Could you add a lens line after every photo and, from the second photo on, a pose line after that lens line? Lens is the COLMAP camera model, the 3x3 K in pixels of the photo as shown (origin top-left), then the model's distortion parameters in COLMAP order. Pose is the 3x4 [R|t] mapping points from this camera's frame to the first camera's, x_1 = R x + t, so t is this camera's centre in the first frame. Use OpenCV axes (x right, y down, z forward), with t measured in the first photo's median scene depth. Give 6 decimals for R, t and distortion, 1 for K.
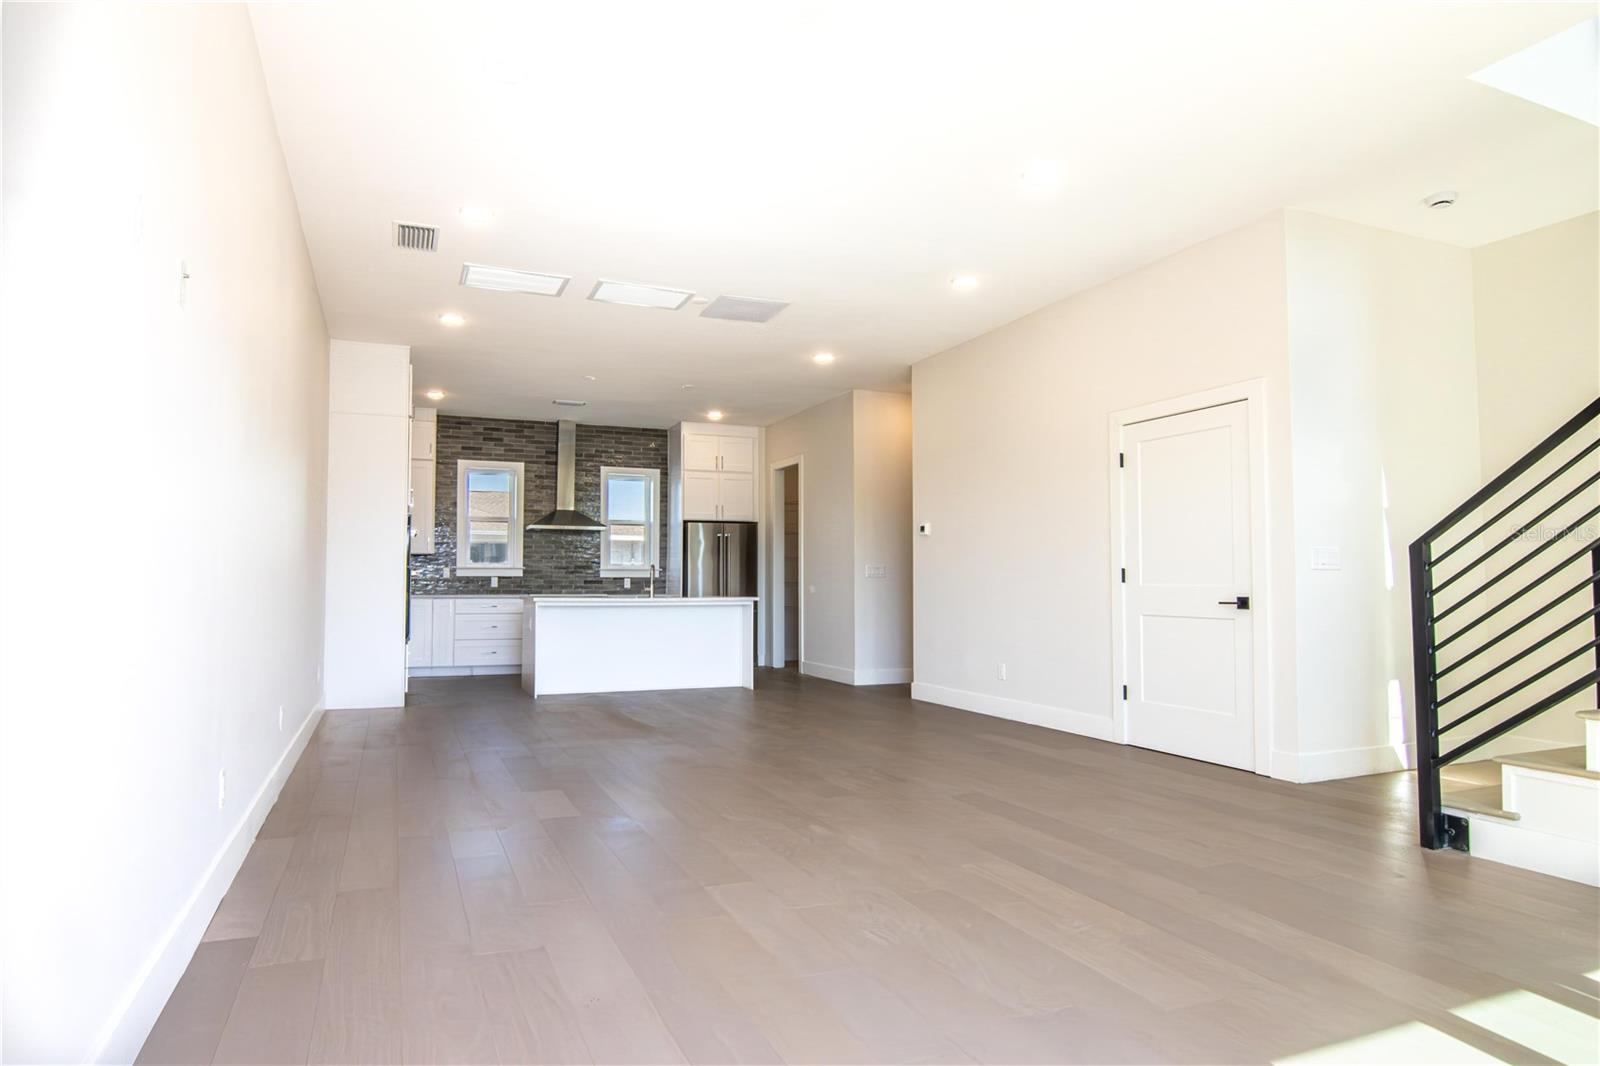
lens RADIAL K [[835.8, 0, 739.1], [0, 835.8, 545.0], [0, 0, 1]] dist [0.000284, -0.000091]
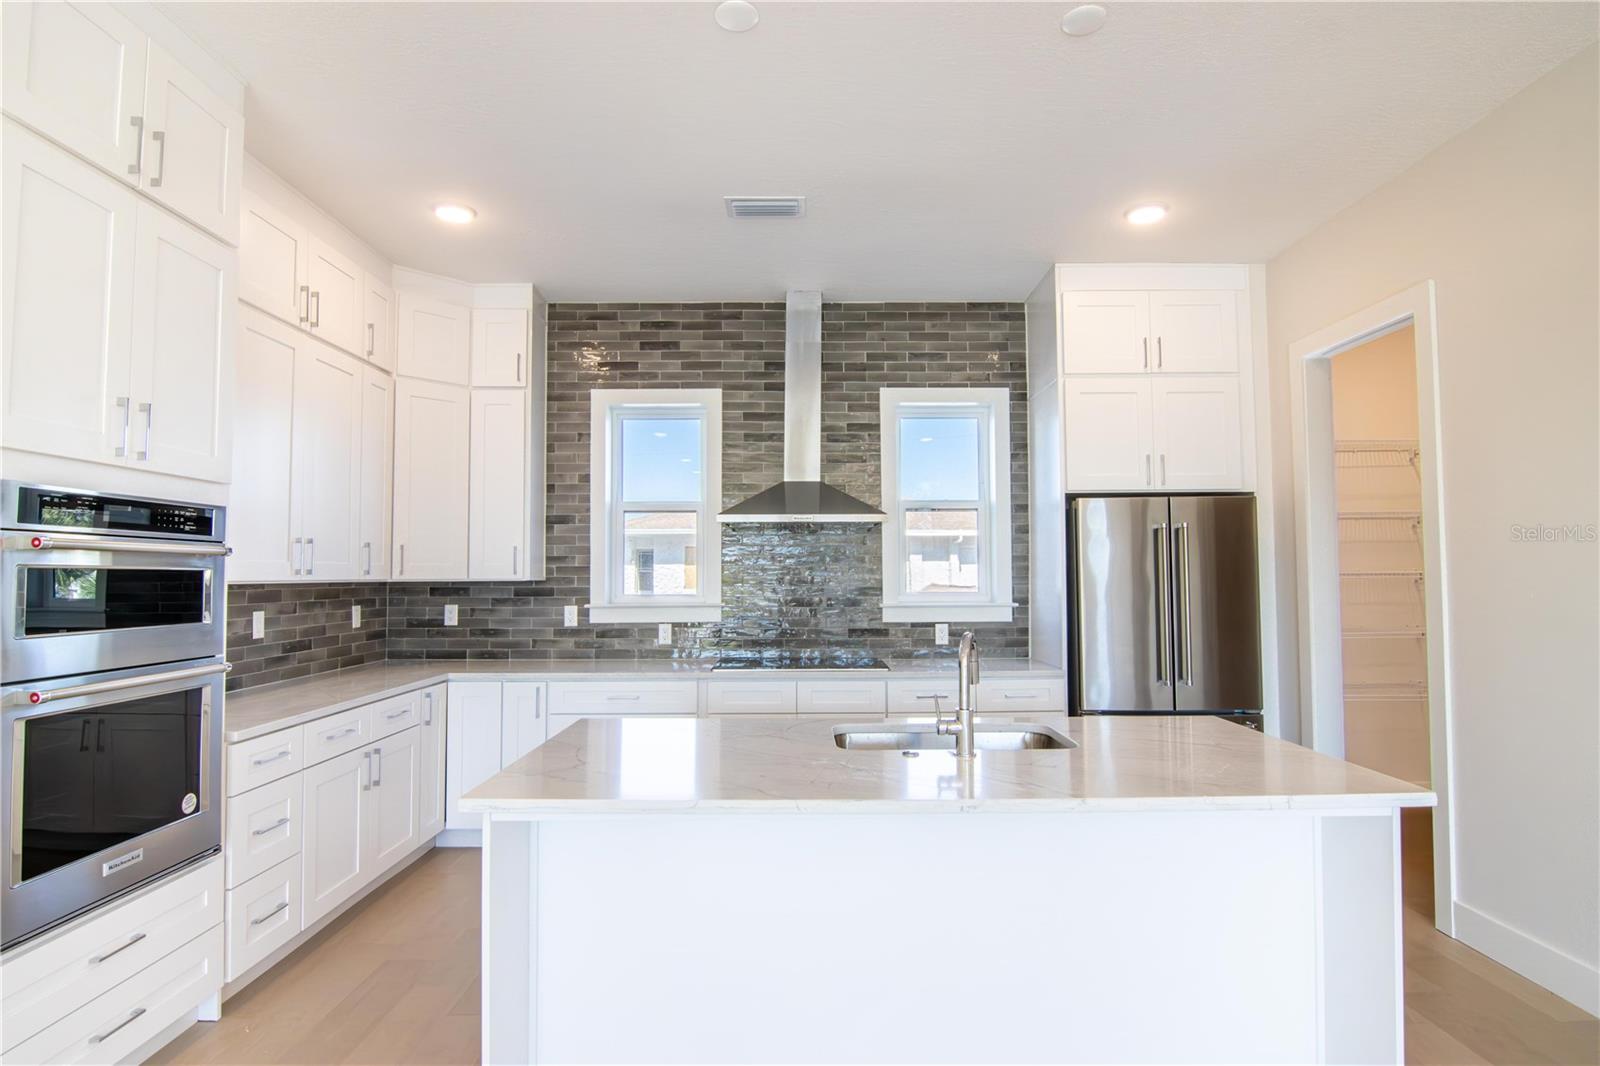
lens RADIAL K [[831.0, 0, 800.0], [0, 831.0, 533.0], [0, 0, 1]] dist [0.001643, -0.013237]
pose [[0.934753, -0.023619, -0.354511, -0.044374], [0.021868, 0.999721, -0.008948, -0.008910], [0.354624, 0.000612, 0.935009, 0.566338]]
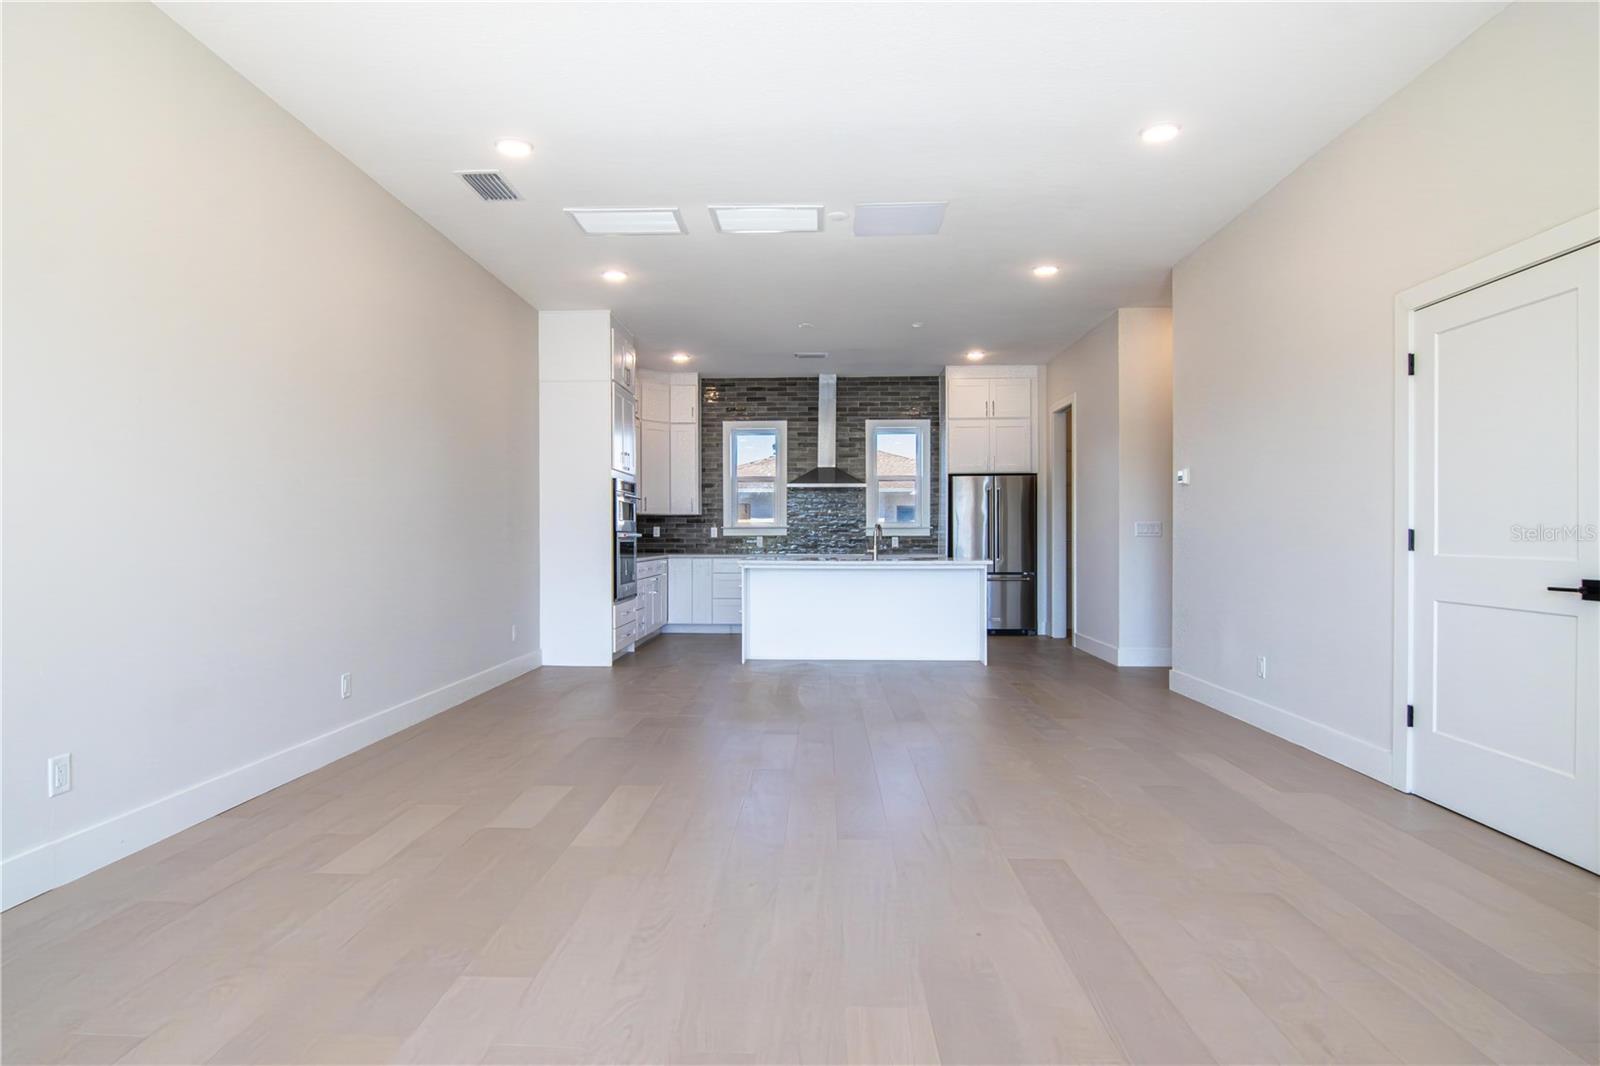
lens RADIAL K [[813.4, 0, 804.4], [0, 813.4, 538.3], [0, 0, 1]] dist [-0.004089, -0.012327]
pose [[0.927143, -0.002604, -0.374699, 0.122880], [0.020530, 0.998827, 0.043859, -0.001352], [0.374145, -0.048356, 0.926108, 0.111204]]
